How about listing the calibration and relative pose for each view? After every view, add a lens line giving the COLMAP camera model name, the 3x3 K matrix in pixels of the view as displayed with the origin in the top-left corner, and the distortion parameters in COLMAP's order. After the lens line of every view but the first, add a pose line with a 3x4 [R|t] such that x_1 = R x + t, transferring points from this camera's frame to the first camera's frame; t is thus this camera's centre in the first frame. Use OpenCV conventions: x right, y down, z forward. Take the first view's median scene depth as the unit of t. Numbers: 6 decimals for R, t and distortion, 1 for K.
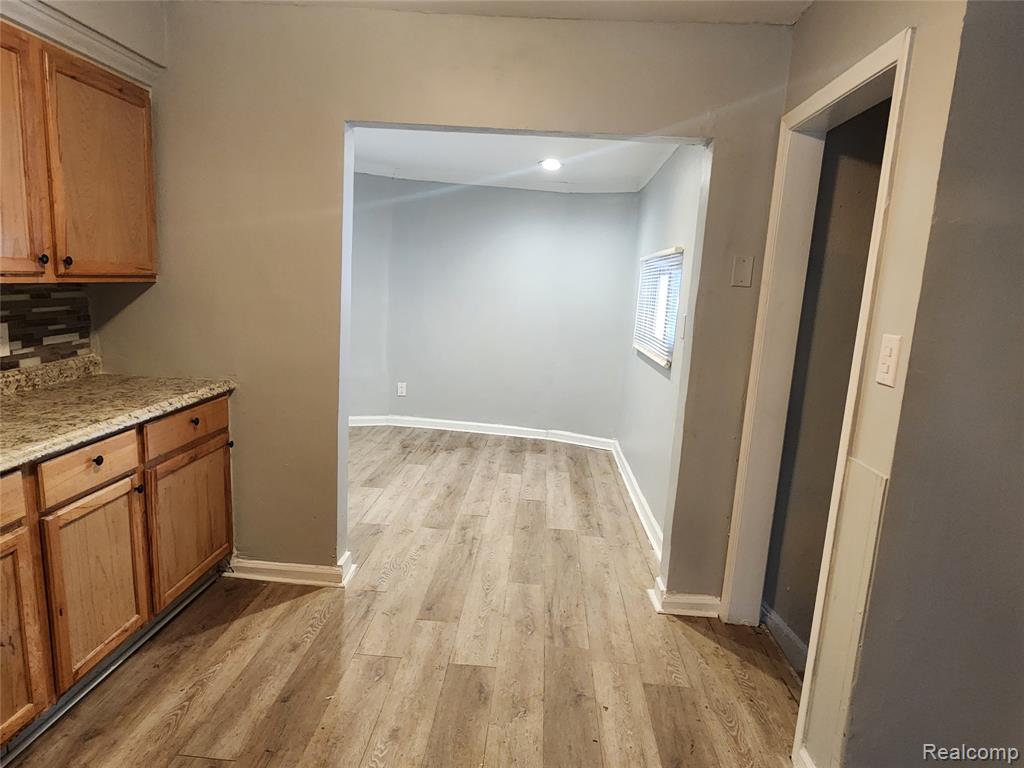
lens RADIAL K [[626.4, 0, 512.6], [0, 626.4, 383.9], [0, 0, 1]] dist [0.001746, -0.003984]
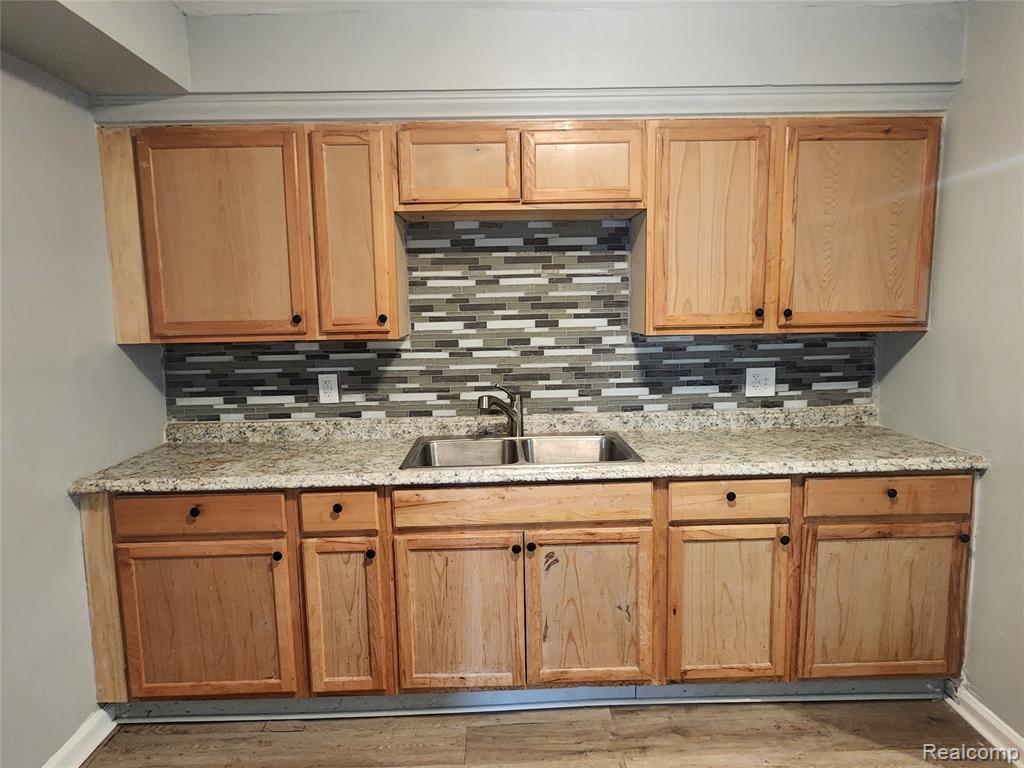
lens RADIAL K [[626.4, 0, 514.8], [0, 626.4, 384.4], [0, 0, 1]] dist [0.001746, -0.003984]
pose [[0.075022, 0.072754, -0.994524, 0.254202], [-0.148738, 0.986994, 0.060983, -0.053642], [0.986027, 0.143349, 0.084868, 0.350578]]
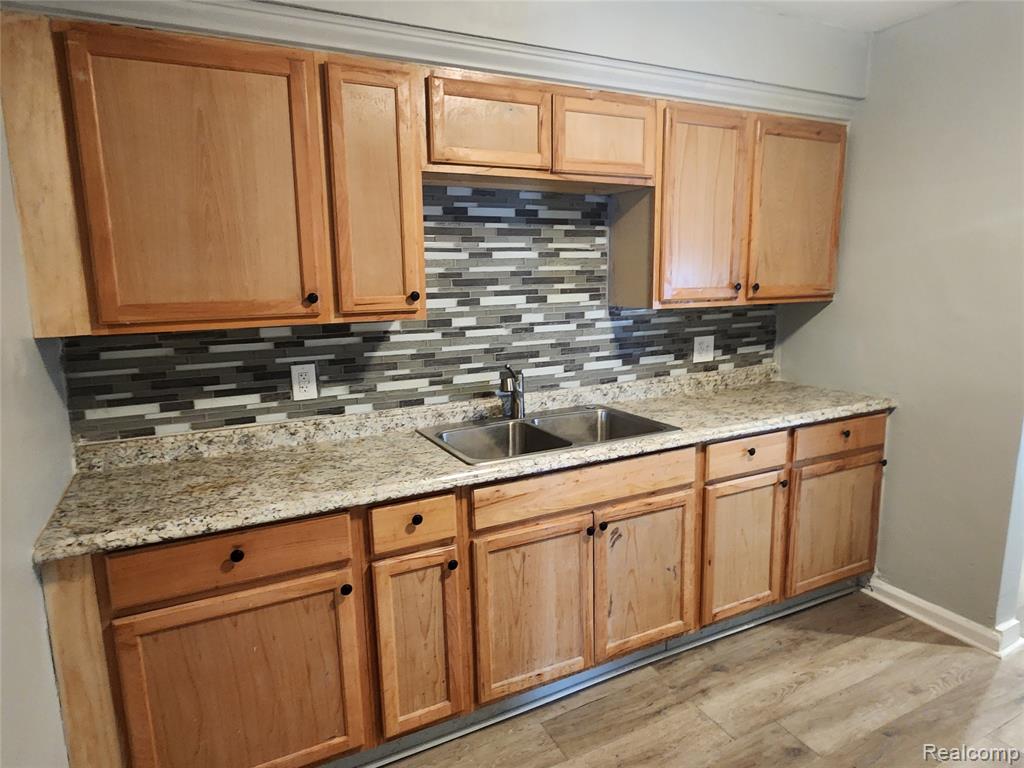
lens RADIAL K [[626.4, 0, 507.8], [0, 626.4, 383.7], [0, 0, 1]] dist [0.001746, -0.003984]
pose [[0.498153, 0.091587, -0.862239, 0.093322], [-0.106642, 0.993328, 0.043899, -0.007434], [0.860506, 0.070083, 0.504596, -0.018381]]
